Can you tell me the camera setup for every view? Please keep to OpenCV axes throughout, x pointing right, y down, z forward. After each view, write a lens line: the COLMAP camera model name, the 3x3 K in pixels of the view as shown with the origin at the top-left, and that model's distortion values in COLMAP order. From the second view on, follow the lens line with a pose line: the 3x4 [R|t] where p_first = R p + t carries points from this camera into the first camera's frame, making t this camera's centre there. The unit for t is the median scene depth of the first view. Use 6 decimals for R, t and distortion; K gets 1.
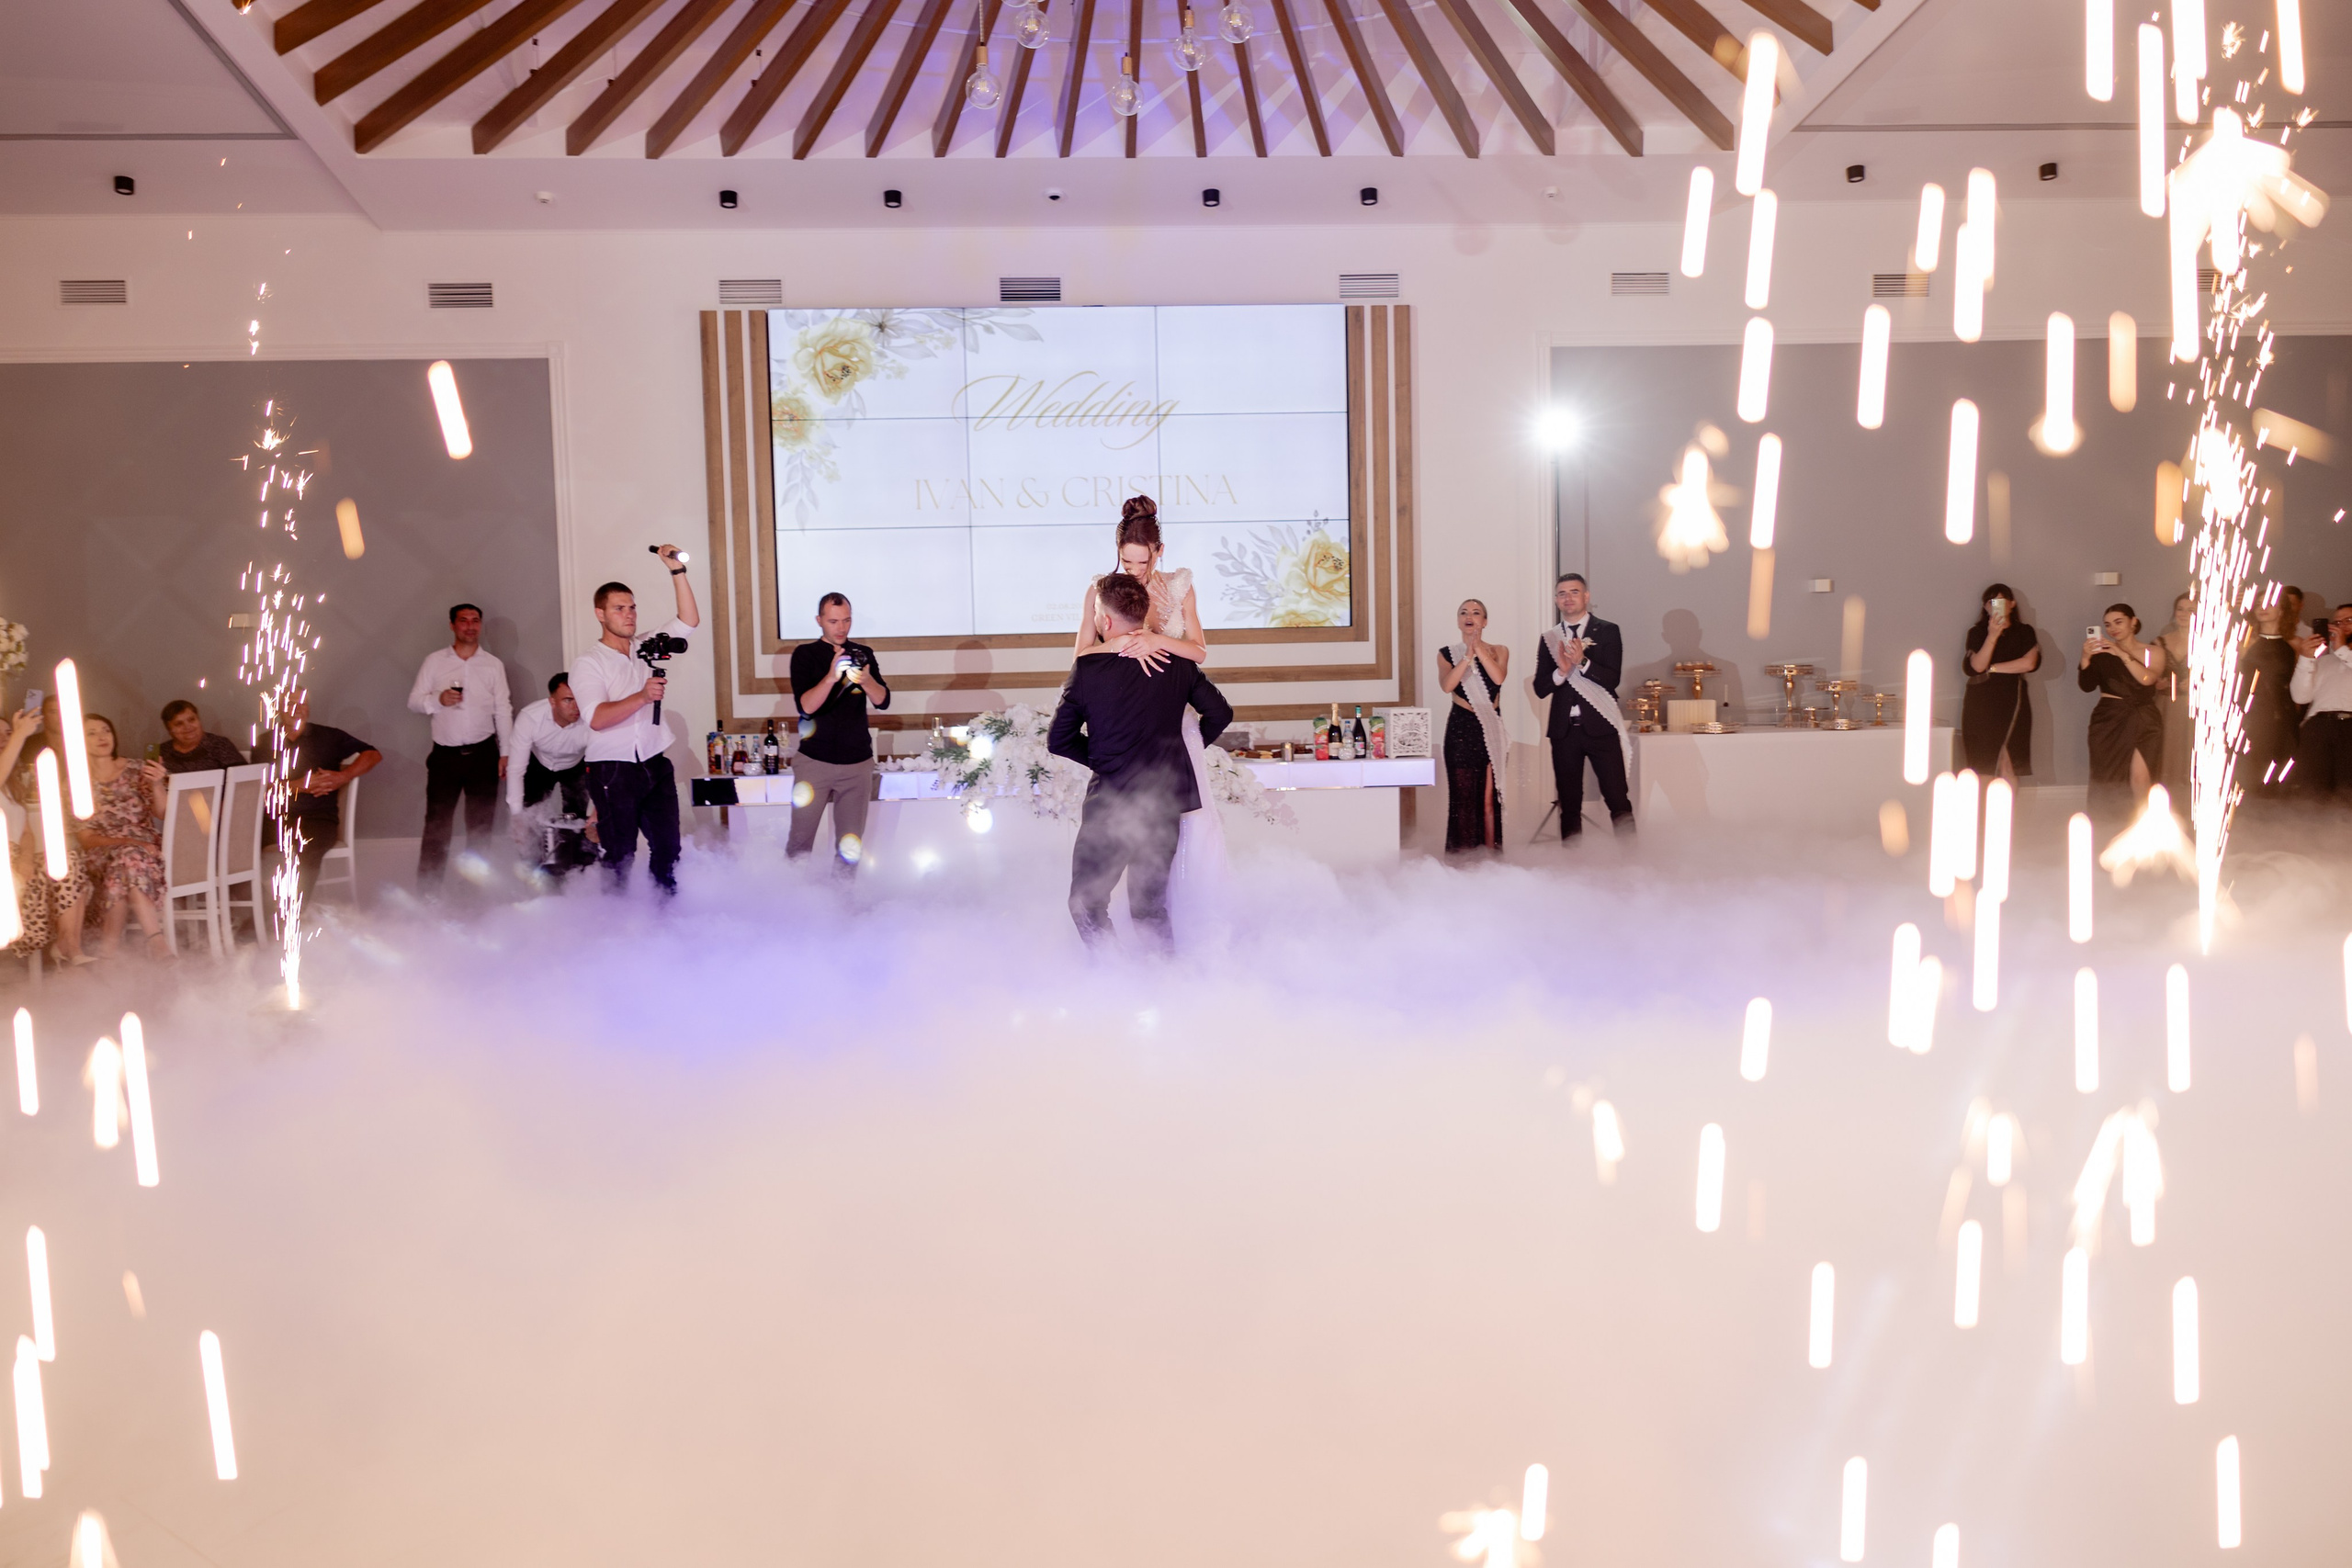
lens RADIAL K [[1865.7, 0, 1165.3], [0, 1865.7, 774.0], [0, 0, 1]] dist [0.008133, -0.000101]
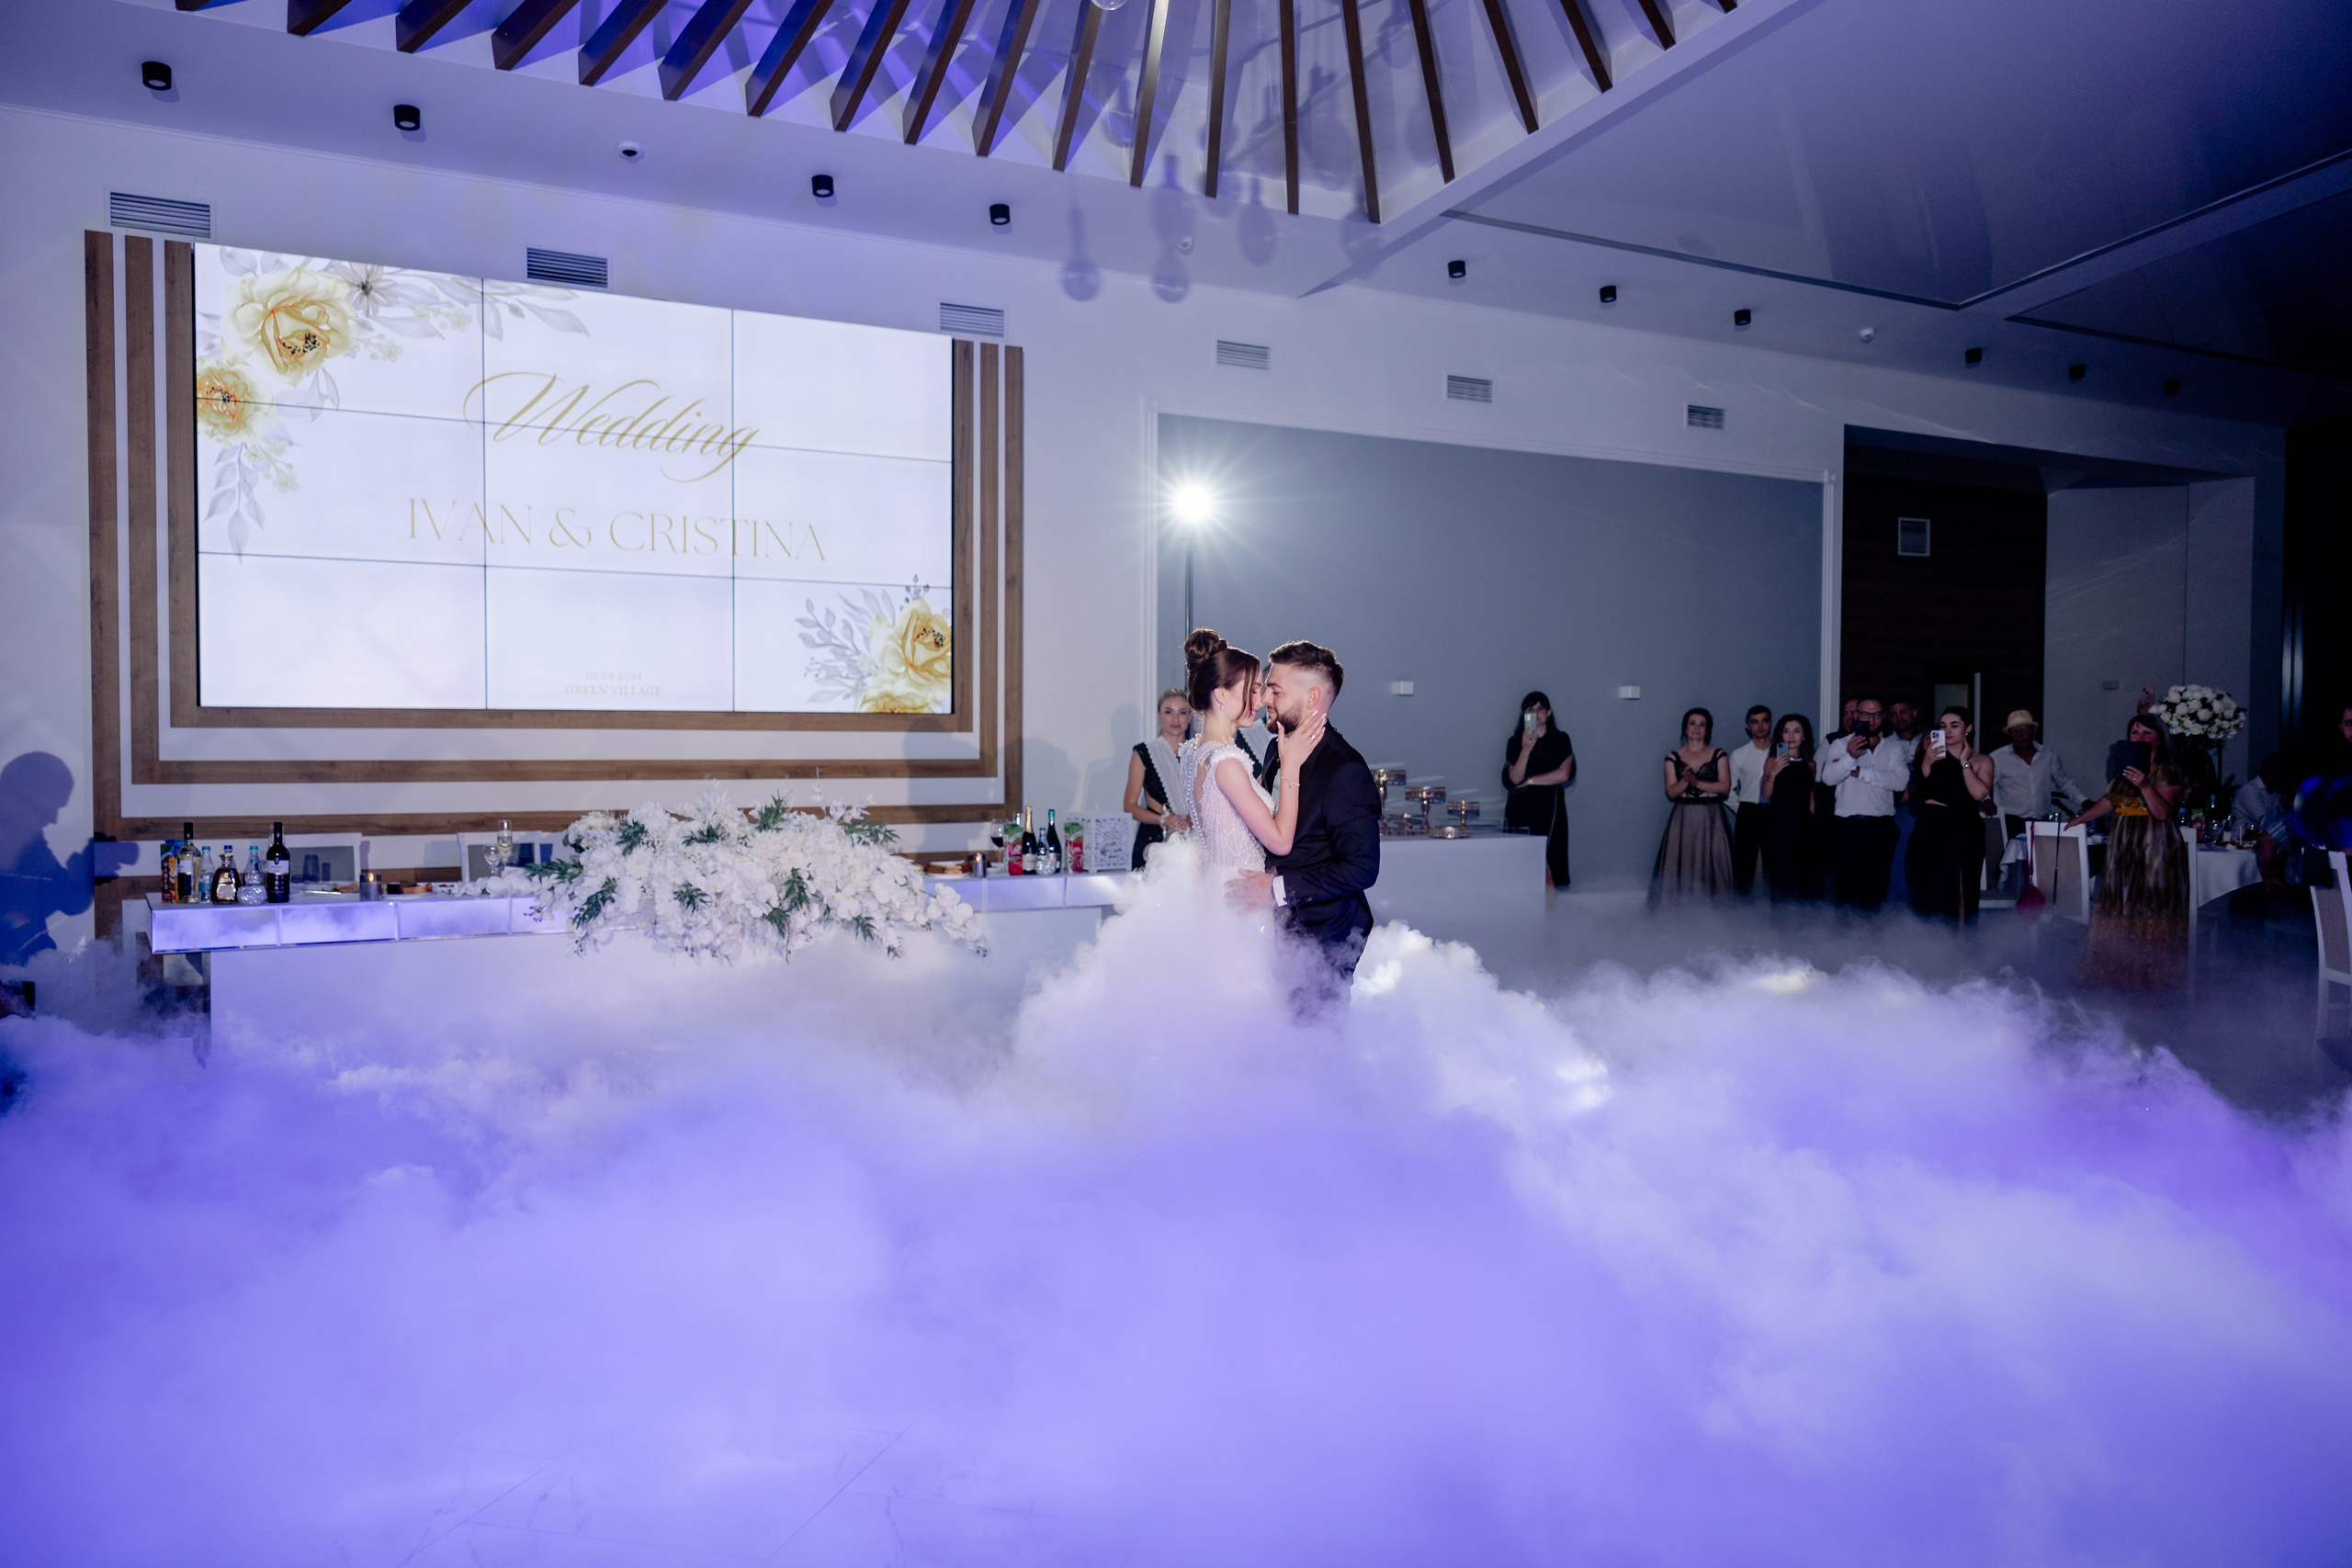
lens RADIAL K [[1907.6, 0, 1243.8], [0, 1907.6, 786.9], [0, 0, 1]] dist [0.003207, -0.012344]
pose [[0.883573, 0.014737, 0.468061, -0.194277], [0.005094, 0.999143, -0.041074, -0.009802], [-0.468265, 0.038677, 0.882741, 0.178226]]
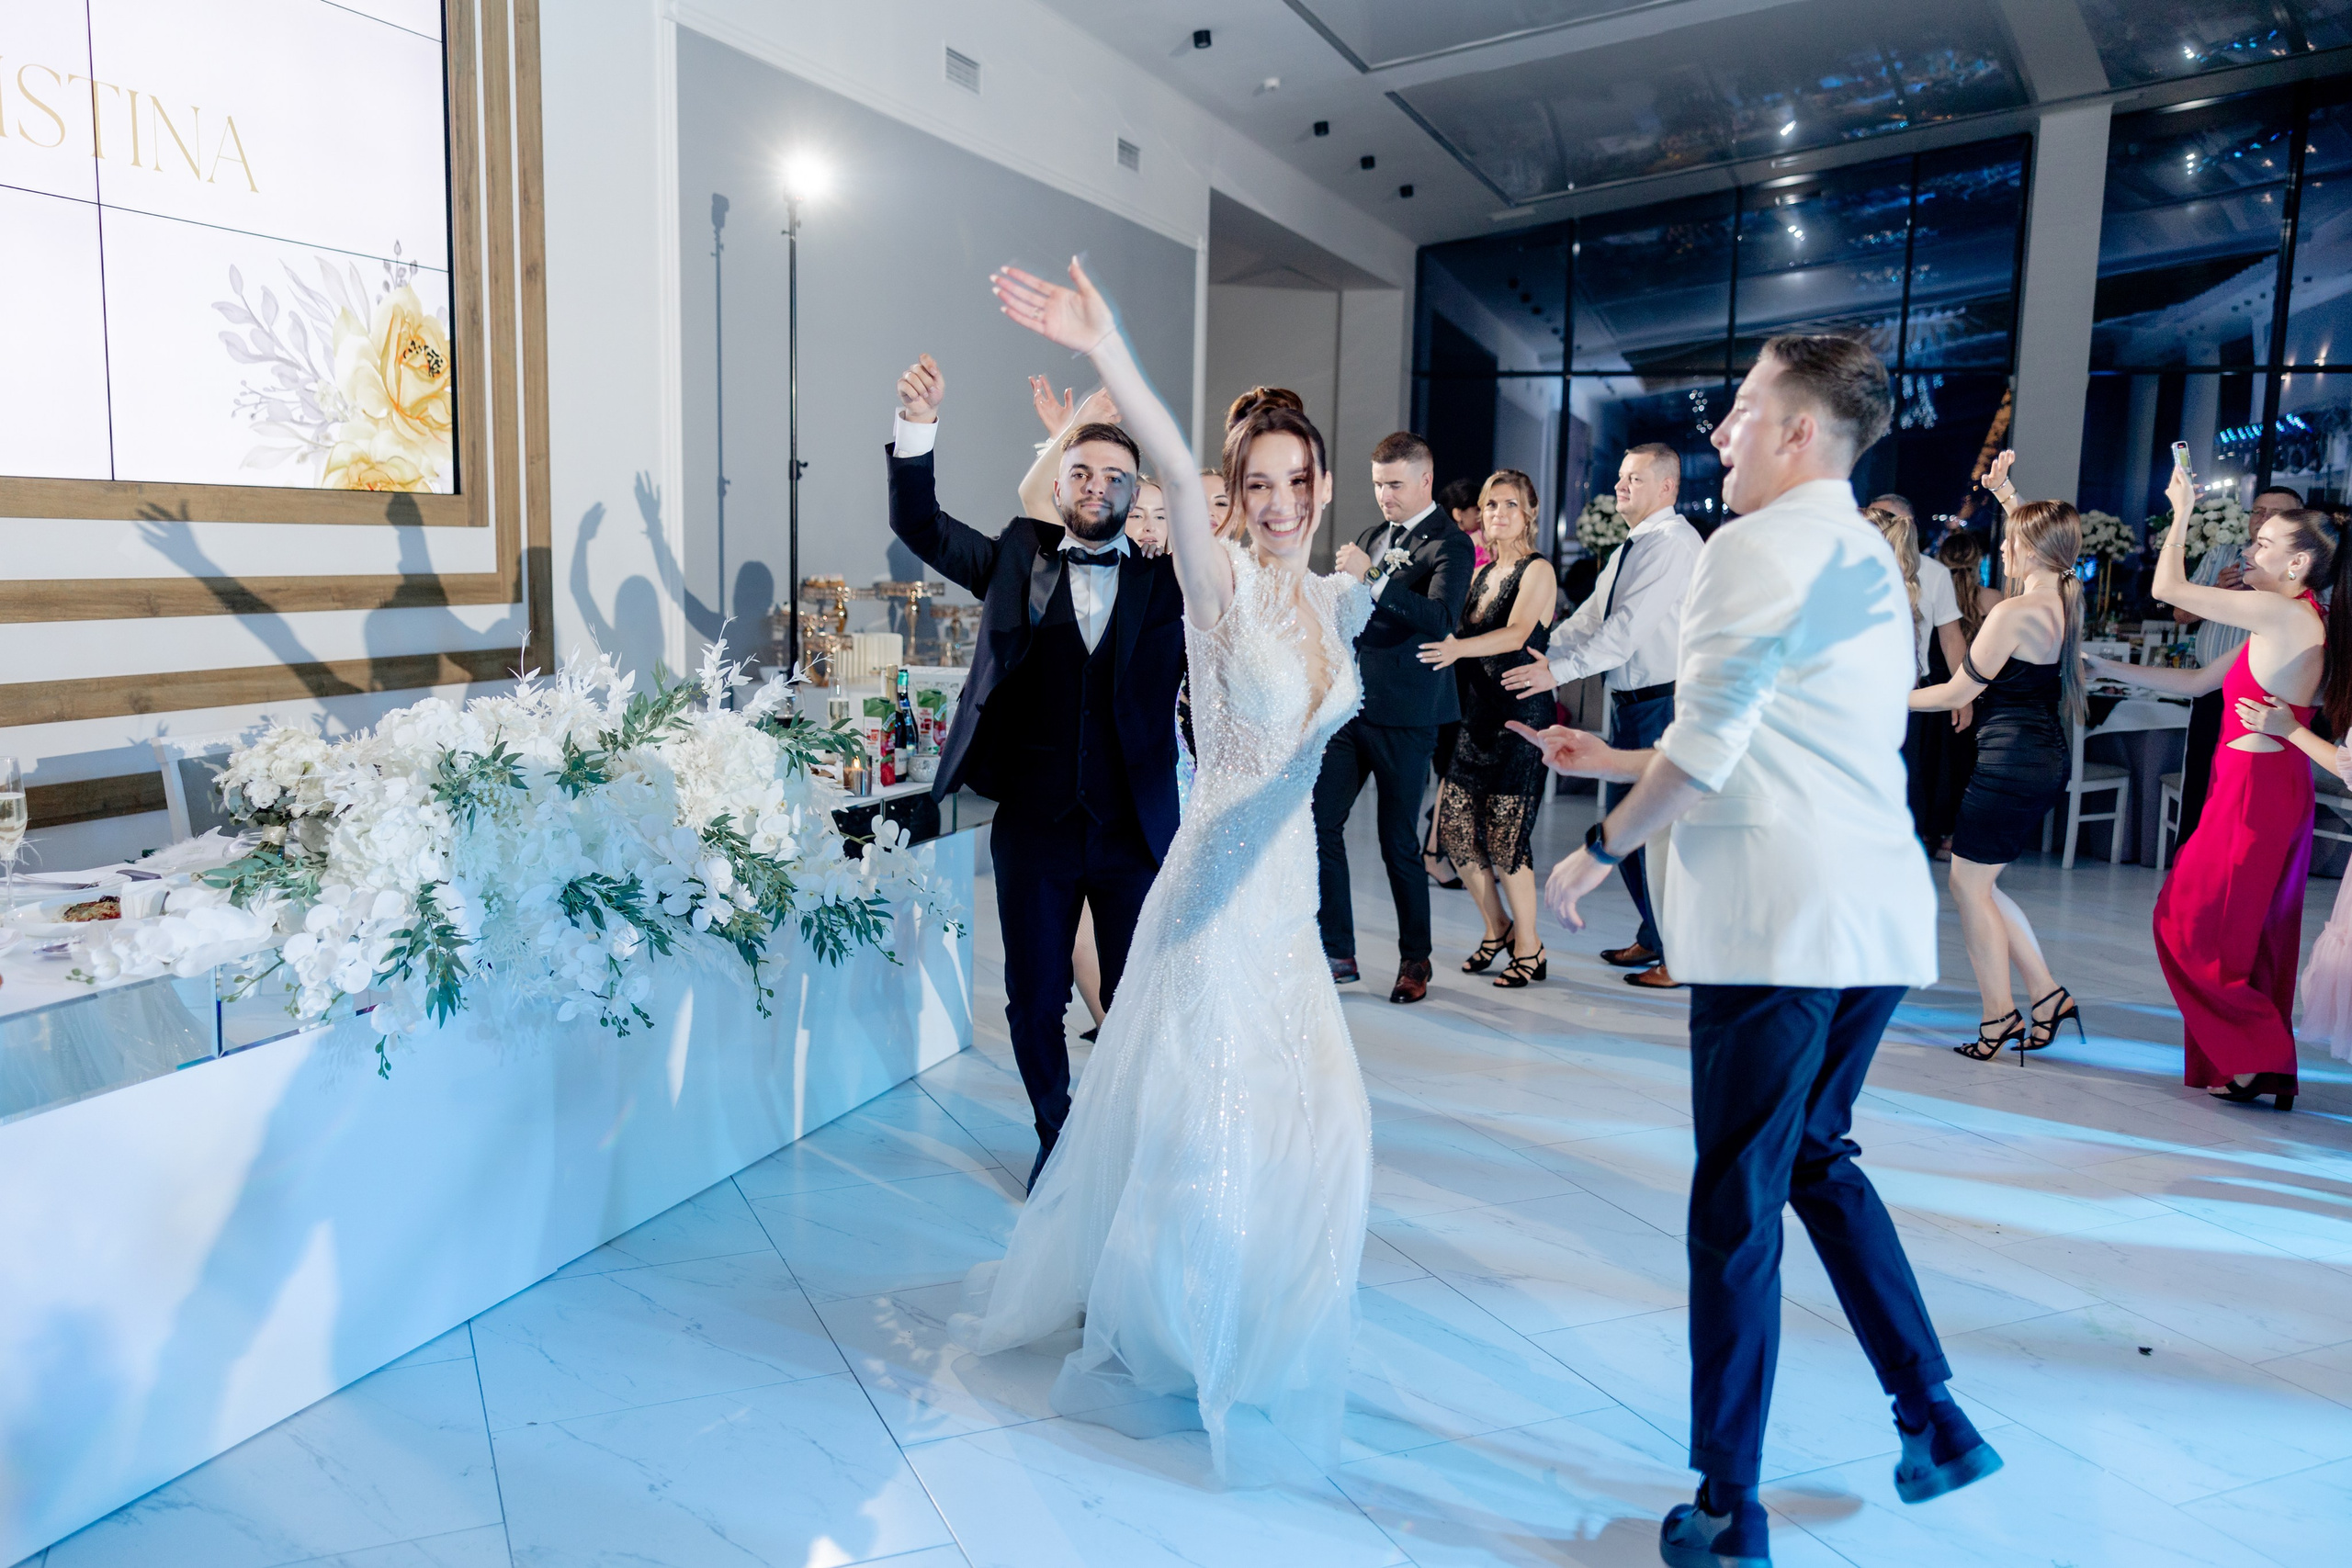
lens RADIAL K [[1829.4, 0, 1181.8], [0, 1829.4, 780.8], [0, 0, 1]] dist [0.007426, -0.004040]
pose [[0.429984, -0.088009, 0.898537, -0.265445], [0.028336, 0.996063, 0.084002, -0.040273], [-0.902392, -0.010659, 0.430785, 0.636612]]
